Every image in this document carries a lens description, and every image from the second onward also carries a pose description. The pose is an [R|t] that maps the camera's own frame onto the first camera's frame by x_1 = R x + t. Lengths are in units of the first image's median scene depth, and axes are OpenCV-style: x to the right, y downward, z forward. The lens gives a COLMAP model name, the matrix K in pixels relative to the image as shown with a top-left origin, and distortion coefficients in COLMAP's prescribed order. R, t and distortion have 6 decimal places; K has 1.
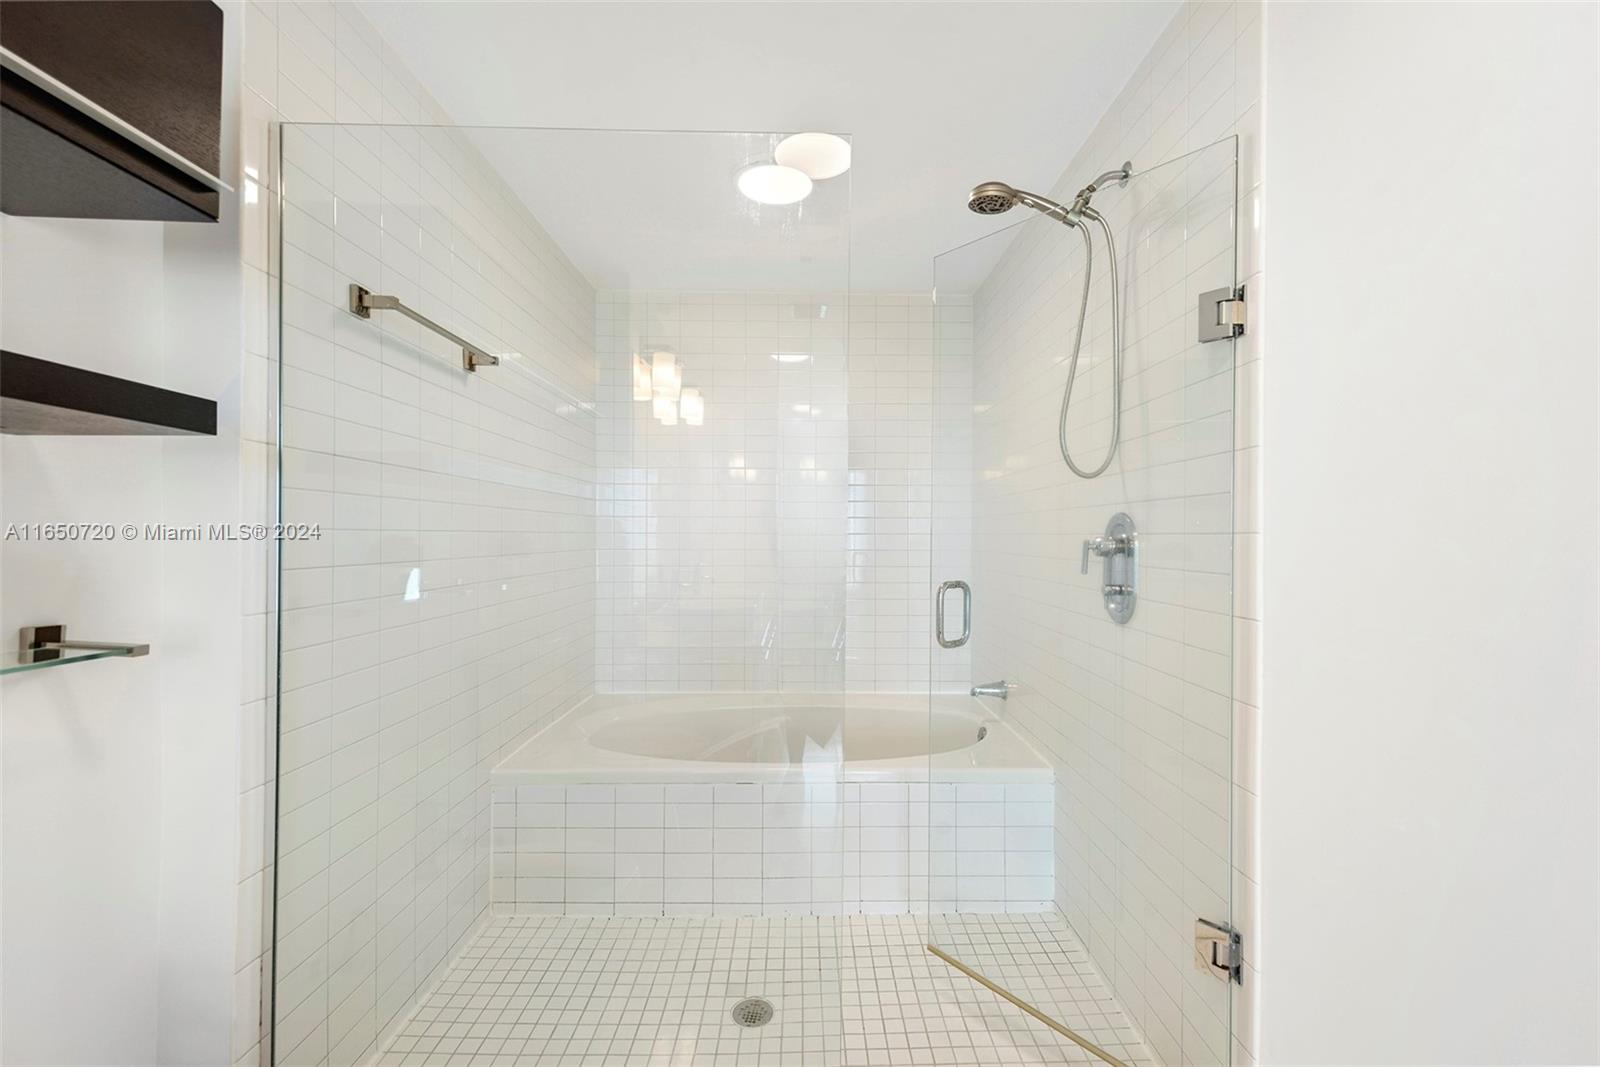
lens RADIAL K [[652.8, 0, 805.0], [0, 652.8, 534.3], [0, 0, 1]] dist [0.004207, 0.000221]
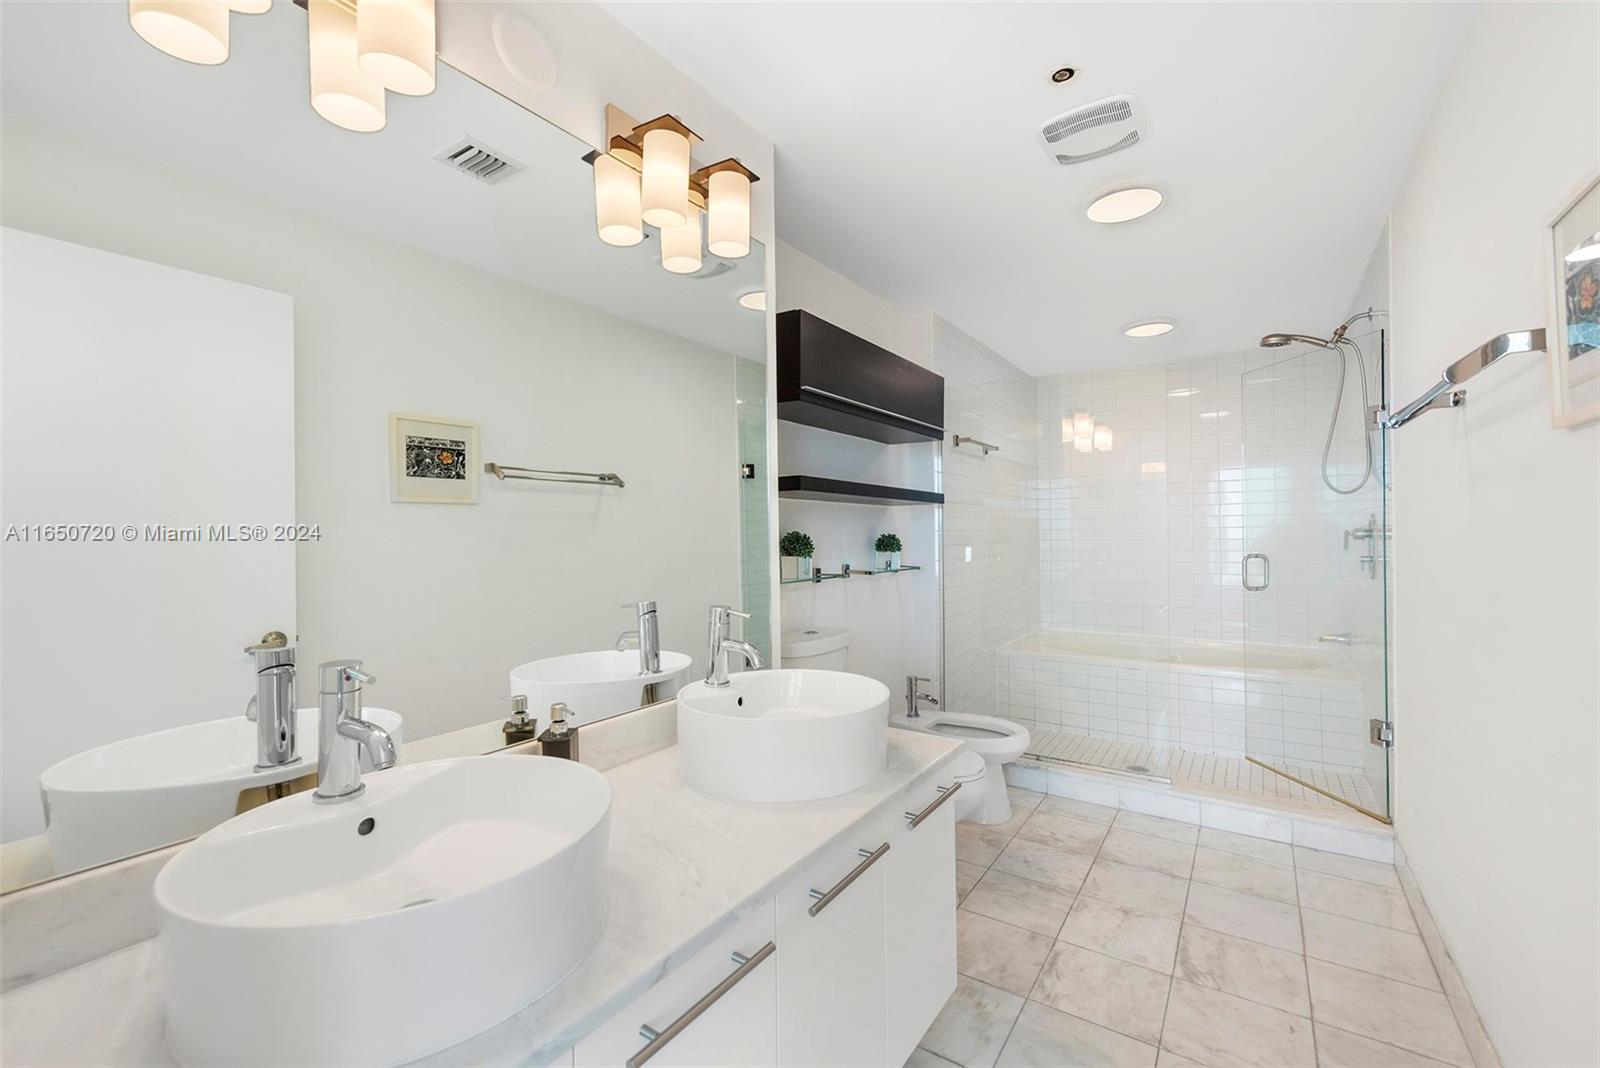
lens RADIAL K [[652.8, 0, 808.9], [0, 652.8, 527.4], [0, 0, 1]] dist [0.004207, 0.000221]
pose [[0.819821, -0.017058, -0.572365, 0.245218], [0.018632, 0.999822, -0.003111, -0.018301], [0.572316, -0.008114, 0.819993, -1.164988]]
